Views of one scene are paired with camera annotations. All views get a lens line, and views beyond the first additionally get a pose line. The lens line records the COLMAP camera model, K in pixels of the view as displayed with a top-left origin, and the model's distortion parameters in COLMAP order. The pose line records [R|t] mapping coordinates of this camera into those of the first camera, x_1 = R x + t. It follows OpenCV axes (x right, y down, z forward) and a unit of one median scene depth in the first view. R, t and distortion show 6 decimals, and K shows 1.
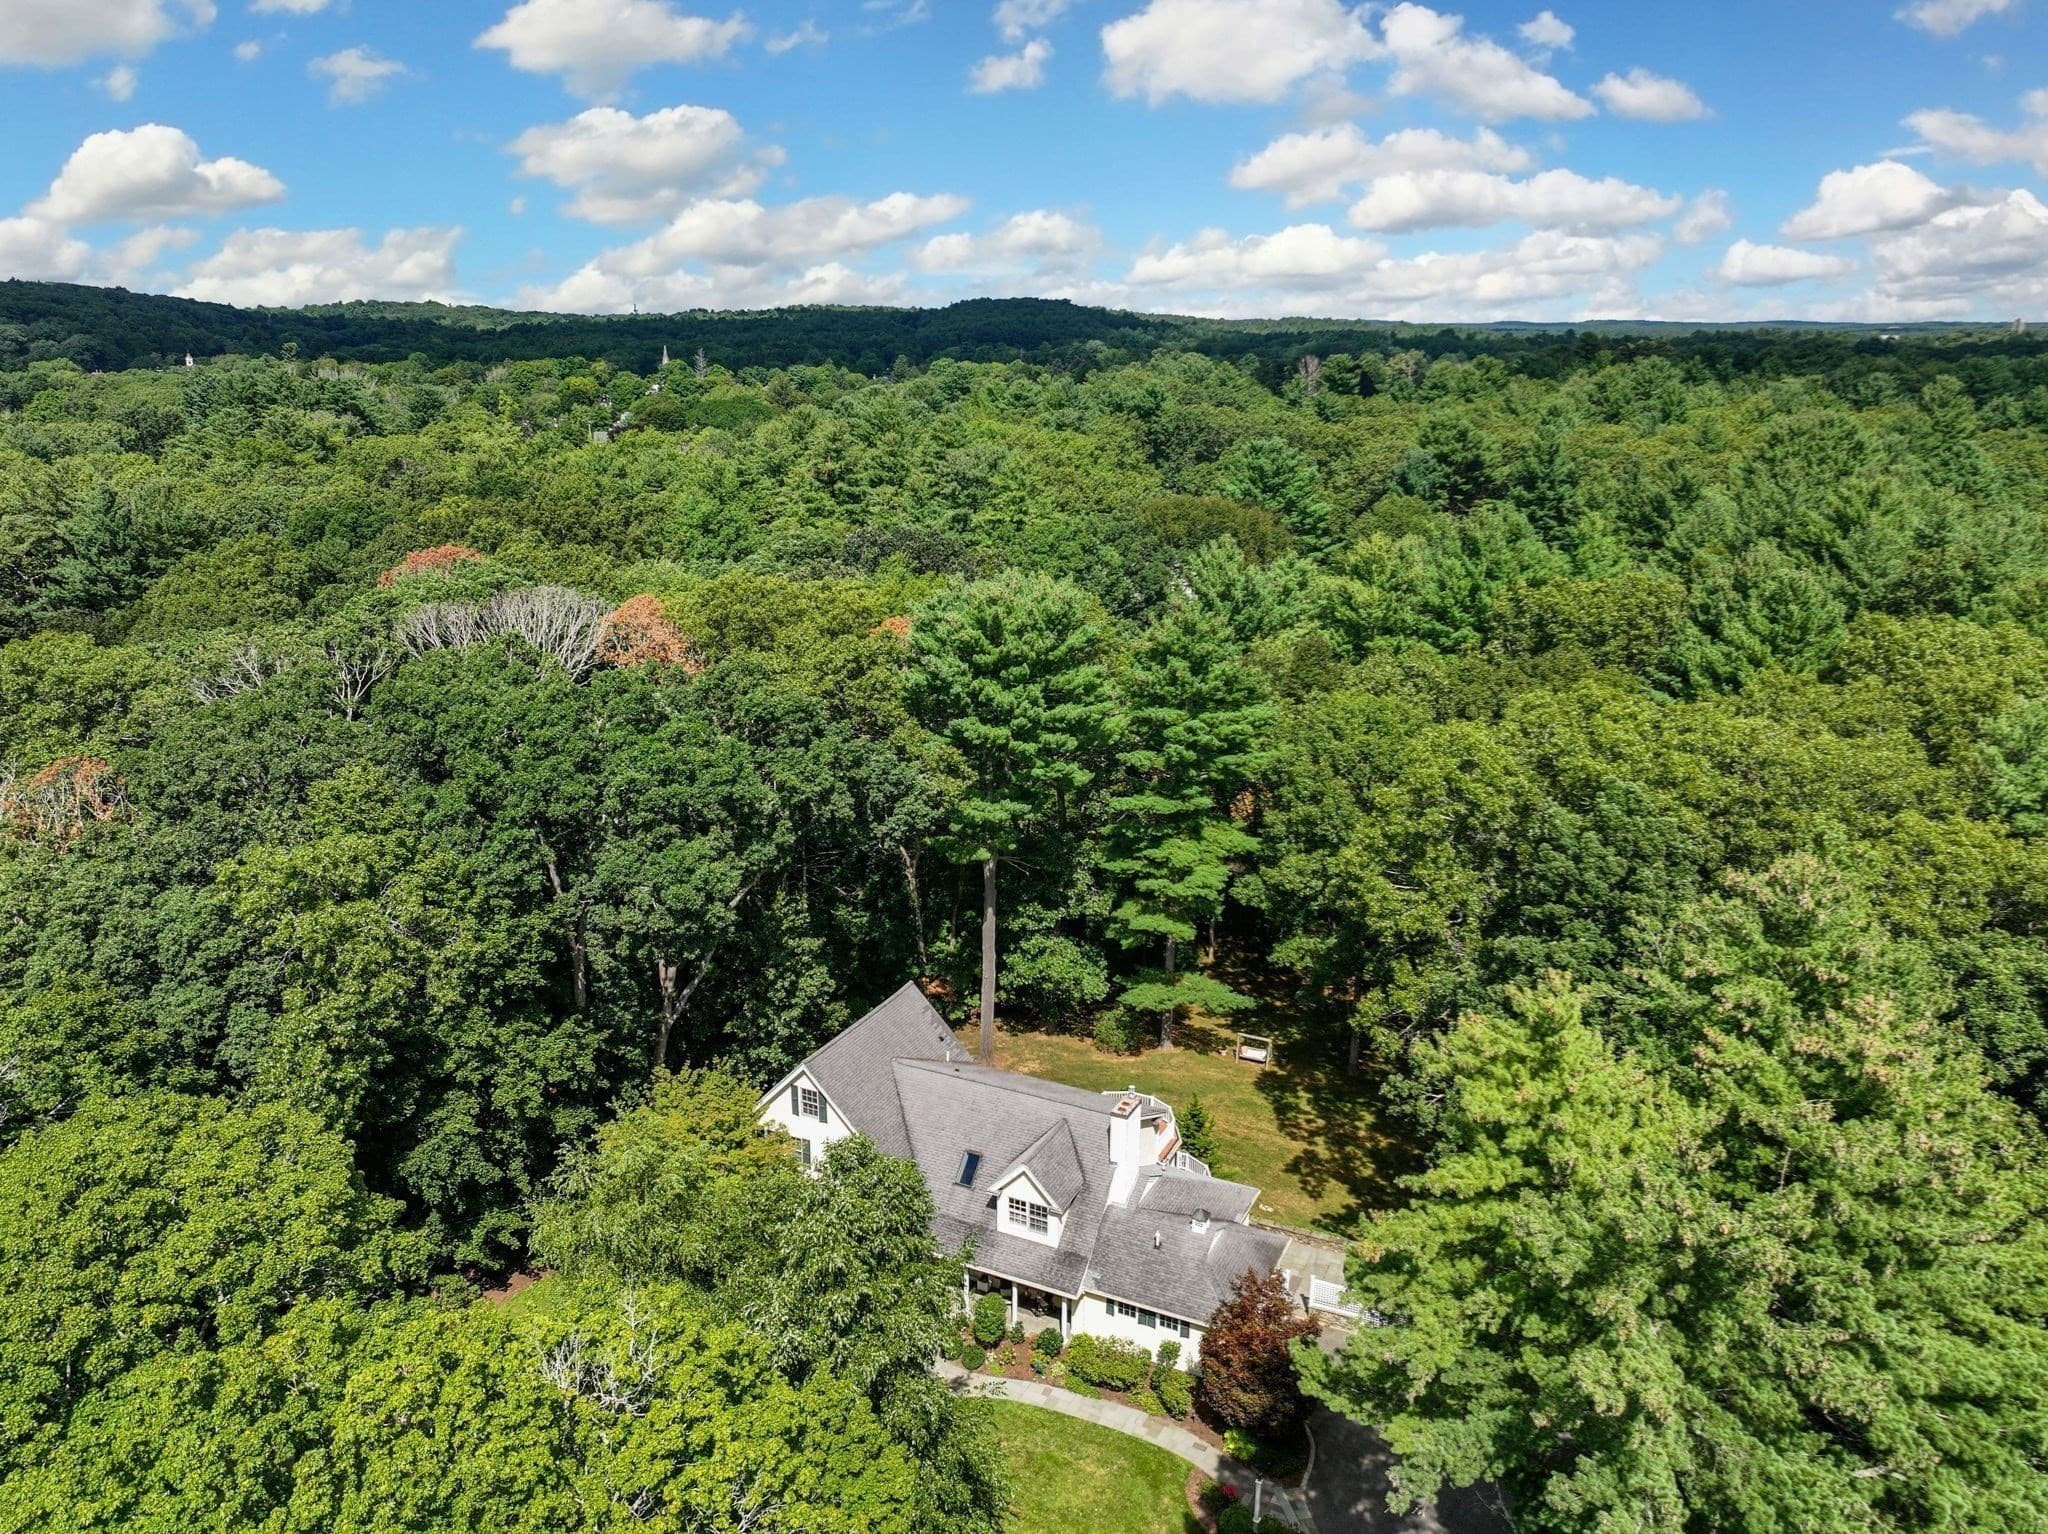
lens RADIAL K [[1444.5, 0, 1035.8], [0, 1444.5, 775.7], [0, 0, 1]] dist [-0.006665, 0.019988]
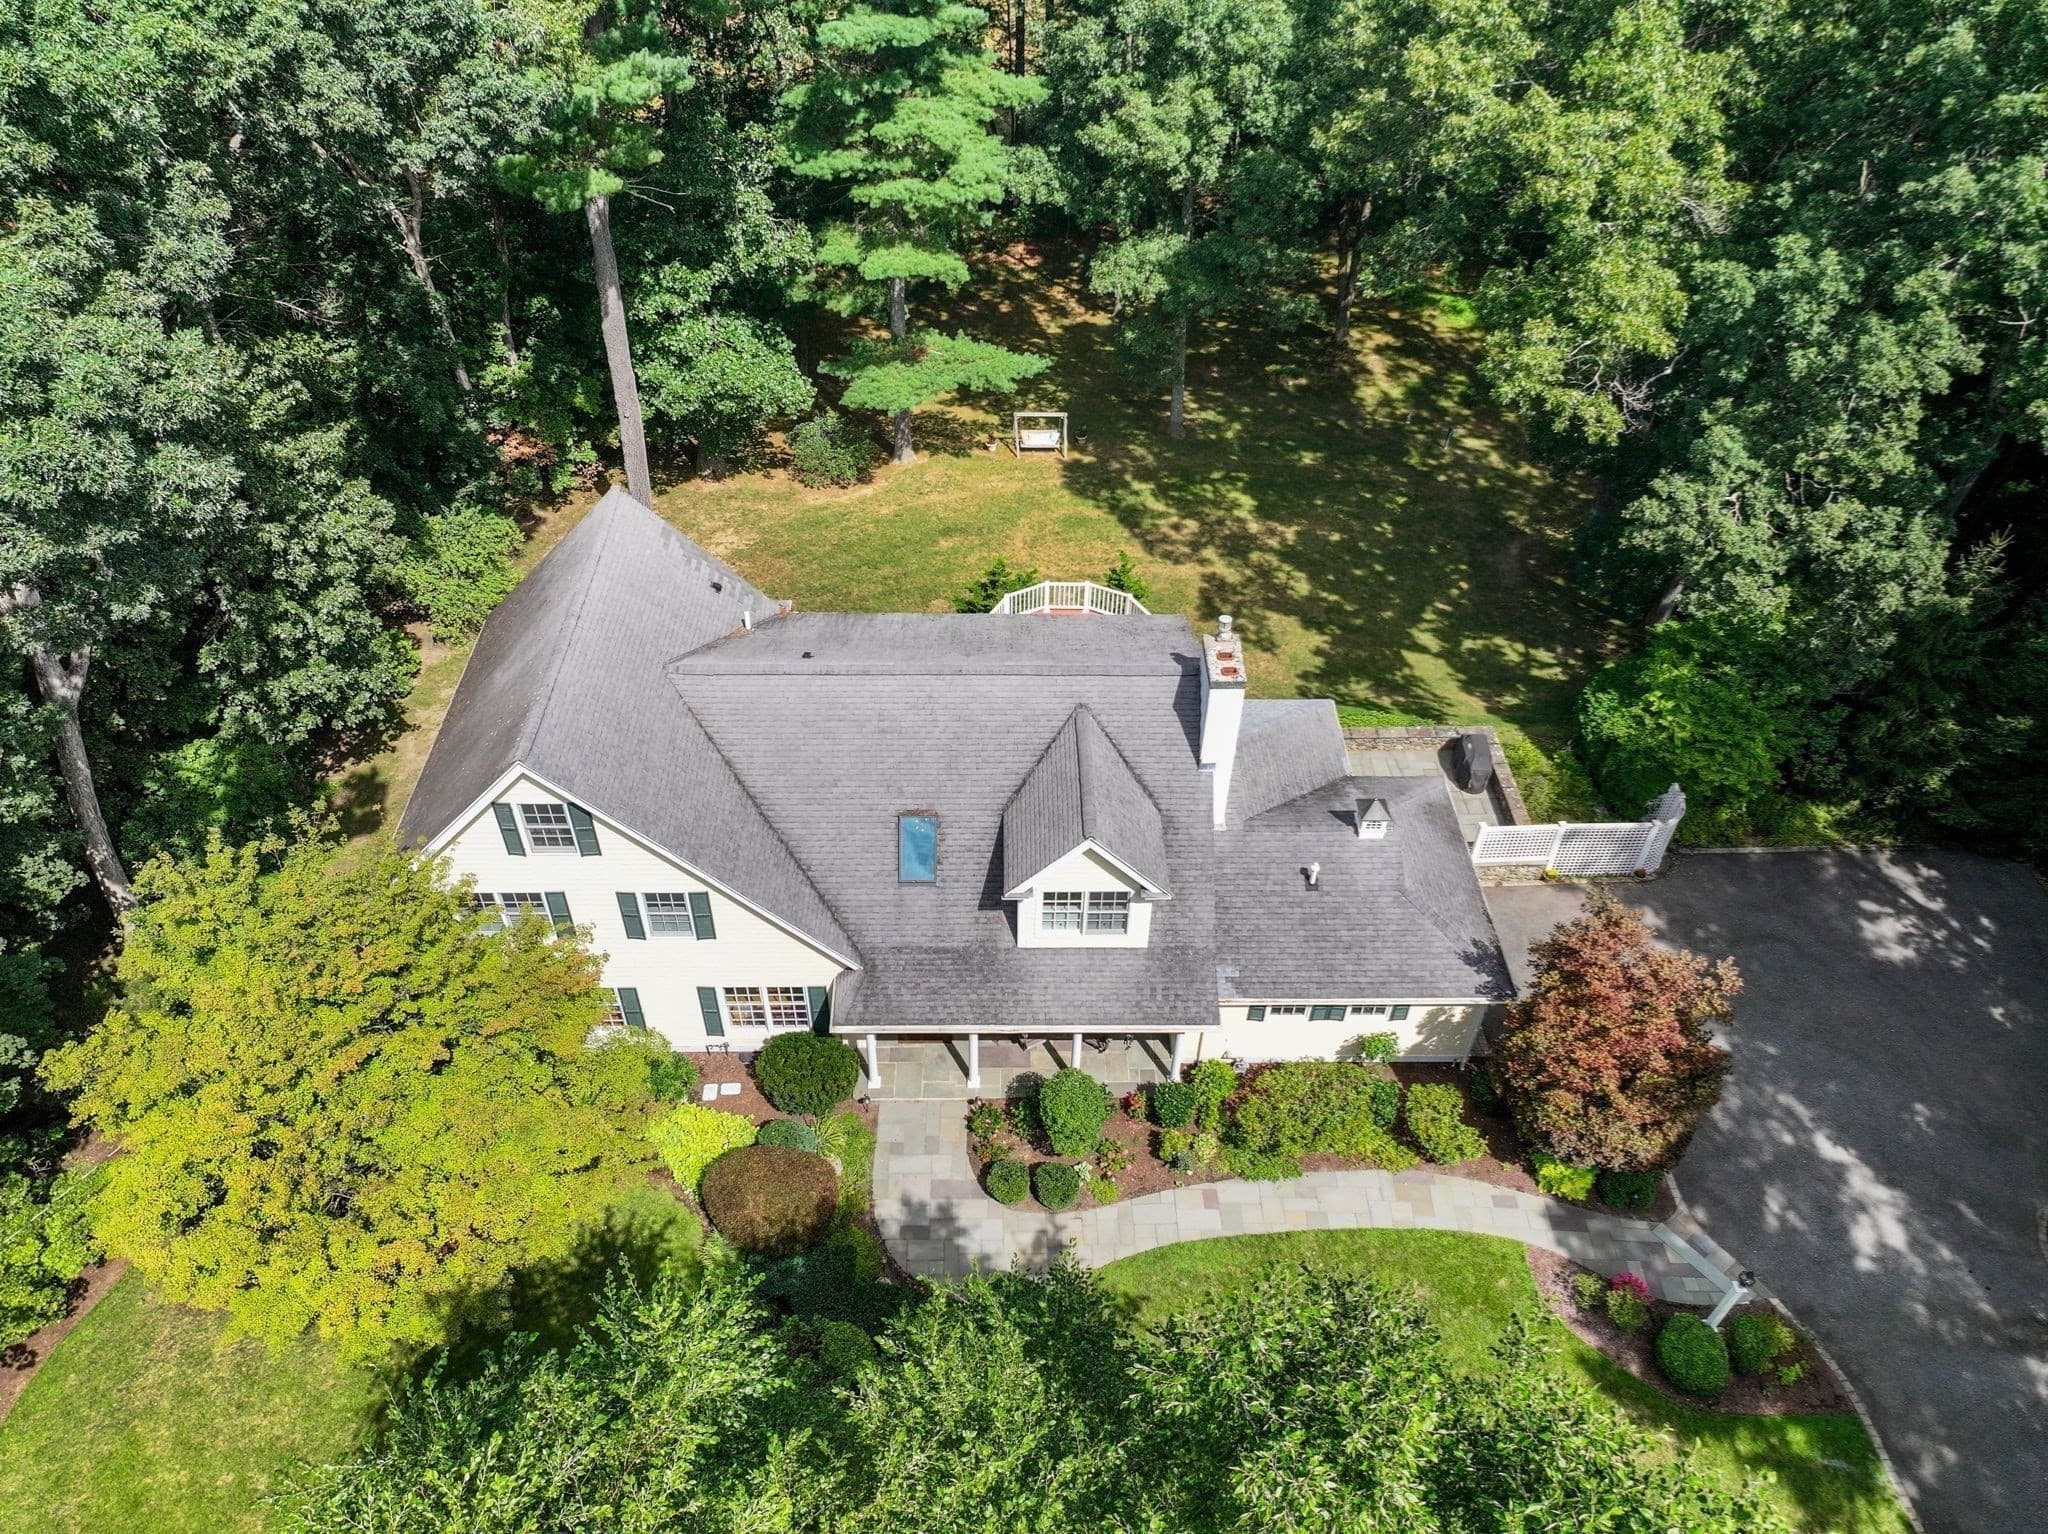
lens RADIAL K [[1414.7, 0, 1024.0], [0, 1414.7, 767.0], [0, 0, 1]] dist [-0.003494, -0.000142]
pose [[0.895680, -0.298362, 0.329753, -0.121120], [0.116592, 0.873135, 0.473330, 0.016293], [-0.429143, -0.385505, 0.816837, 0.437205]]
